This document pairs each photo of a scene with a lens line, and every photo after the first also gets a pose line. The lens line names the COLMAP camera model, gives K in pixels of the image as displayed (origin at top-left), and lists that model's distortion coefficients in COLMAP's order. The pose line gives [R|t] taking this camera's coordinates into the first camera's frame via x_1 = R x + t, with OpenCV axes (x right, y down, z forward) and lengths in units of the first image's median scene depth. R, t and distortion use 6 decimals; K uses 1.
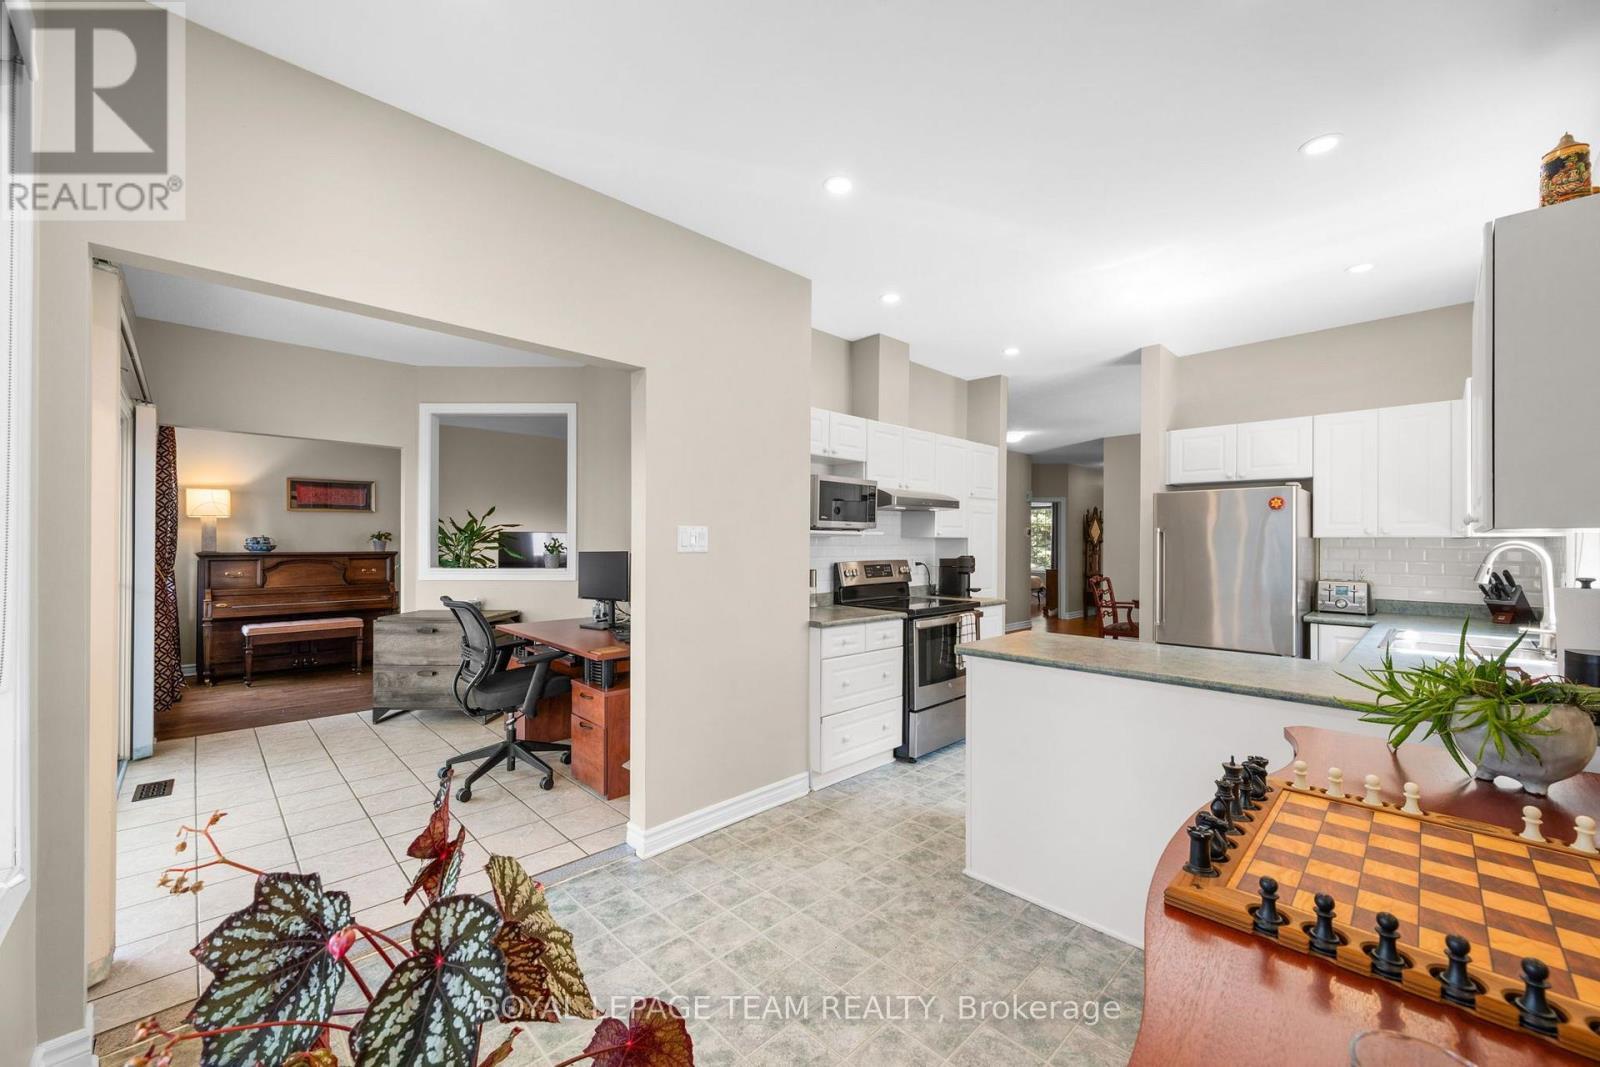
lens RADIAL K [[622.2, 0, 809.2], [0, 622.2, 539.7], [0, 0, 1]] dist [-0.001728, -0.000216]
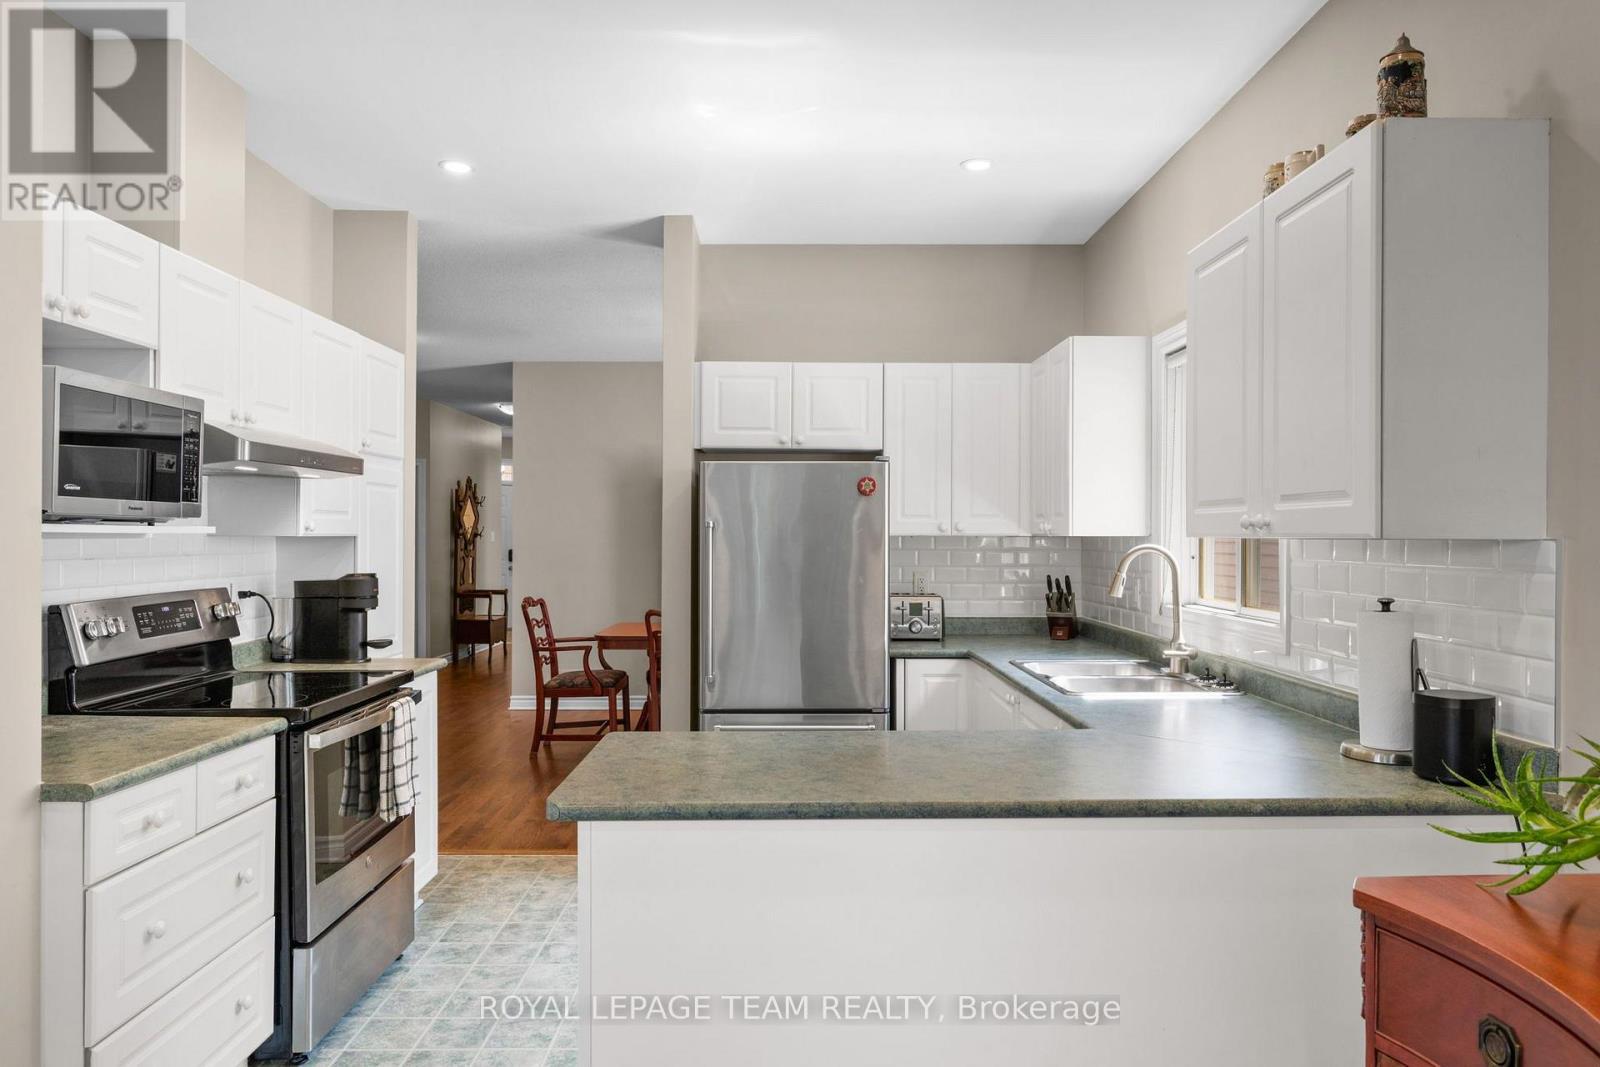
lens RADIAL K [[1037.0, 0, 798.6], [0, 1037.0, 538.0], [0, 0, 1]] dist [0.001072, 0.002690]
pose [[0.697177, -0.005444, 0.716878, -0.101997], [-0.001365, 0.999959, 0.008921, -0.011207], [-0.716897, -0.007198, 0.697142, 0.247556]]
